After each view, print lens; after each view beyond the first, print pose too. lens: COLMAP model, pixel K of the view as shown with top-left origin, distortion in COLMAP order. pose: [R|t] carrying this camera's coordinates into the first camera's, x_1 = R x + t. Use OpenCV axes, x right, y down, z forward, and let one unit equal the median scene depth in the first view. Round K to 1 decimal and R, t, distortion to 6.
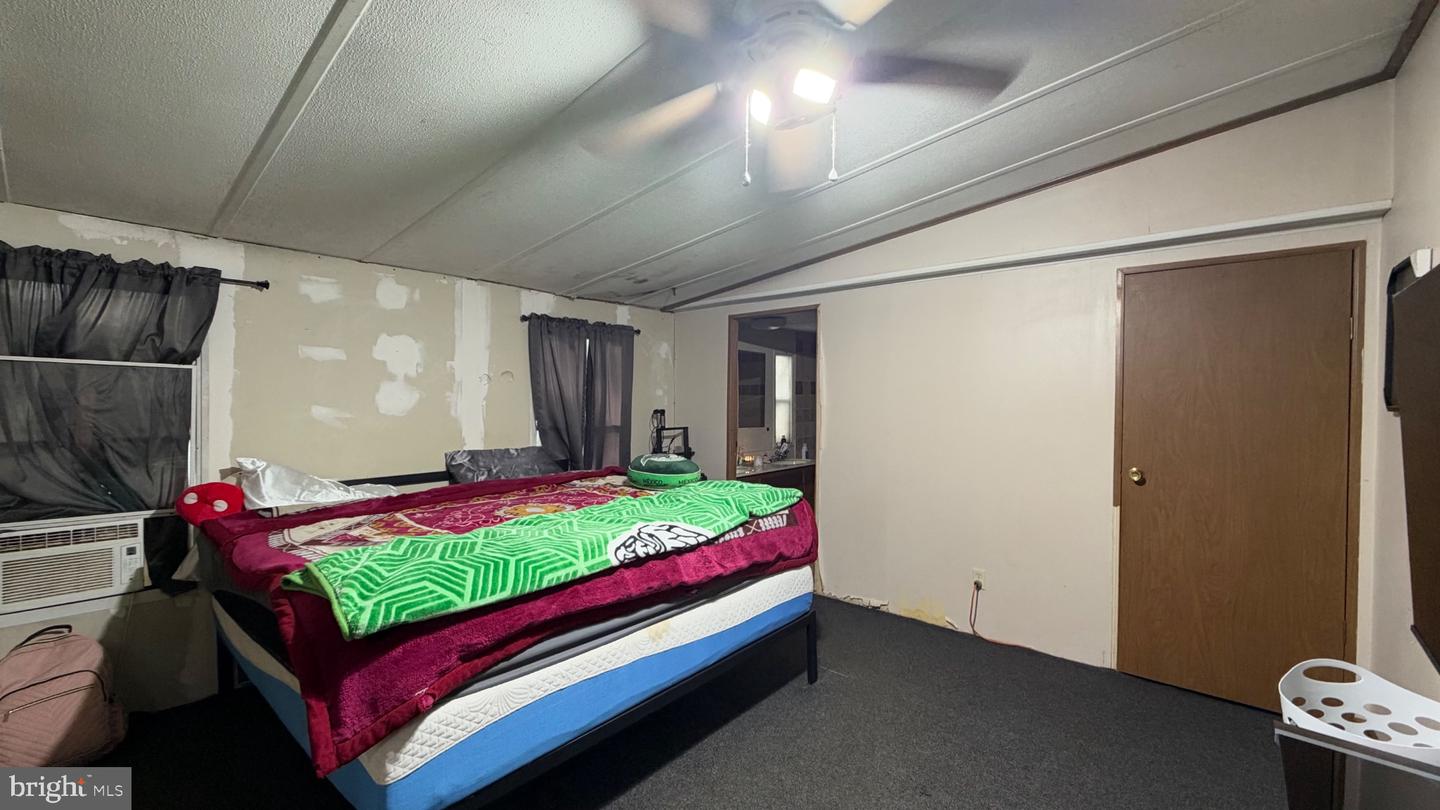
lens RADIAL K [[574.7, 0, 709.8], [0, 574.7, 408.7], [0, 0, 1]] dist [0.002376, -0.000360]
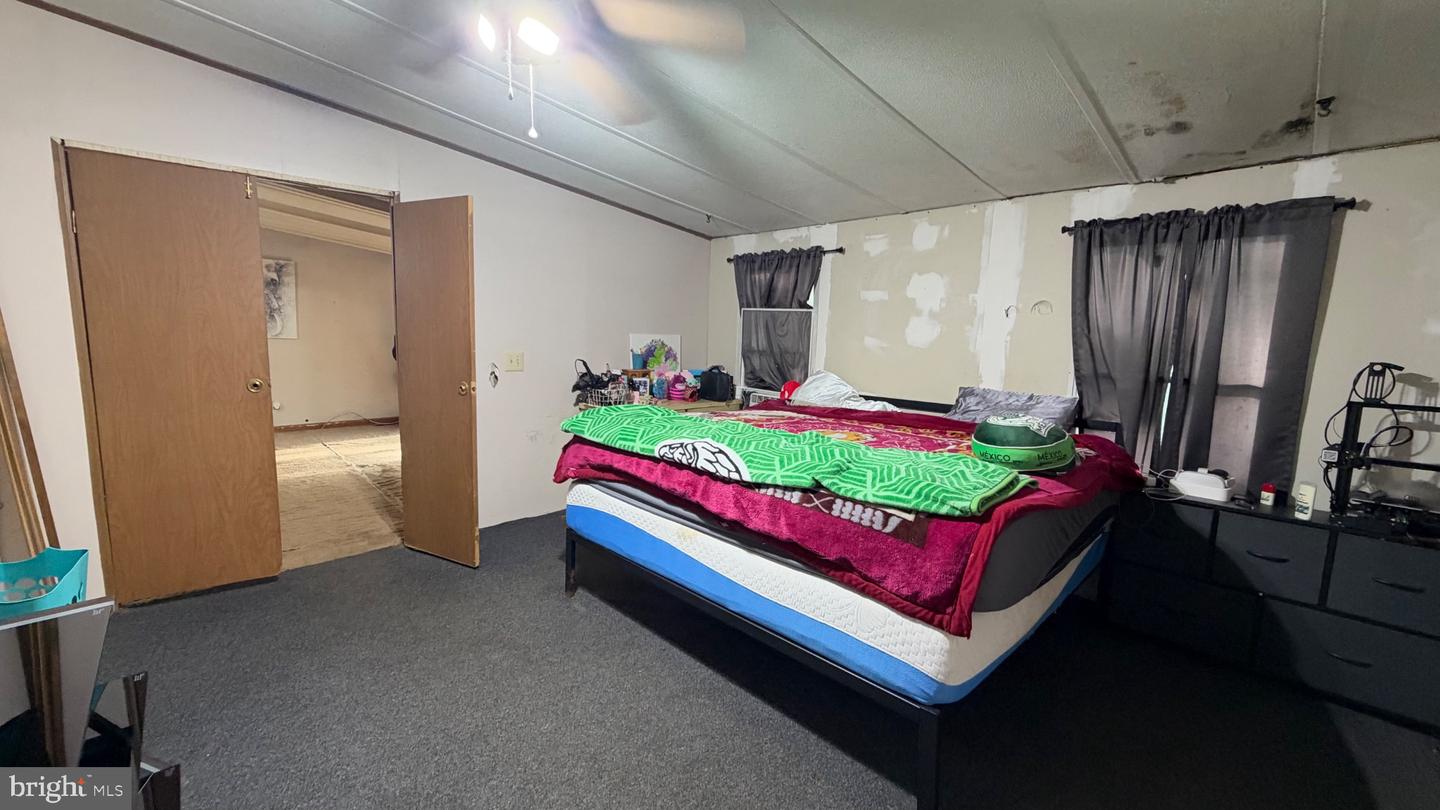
lens RADIAL K [[574.7, 0, 709.1], [0, 574.7, 402.5], [0, 0, 1]] dist [0.002376, -0.000360]
pose [[-0.086702, 0.120273, -0.988948, 0.750833], [-0.040826, 0.991423, 0.124153, -0.004759], [0.995397, 0.051139, -0.081048, 0.859272]]
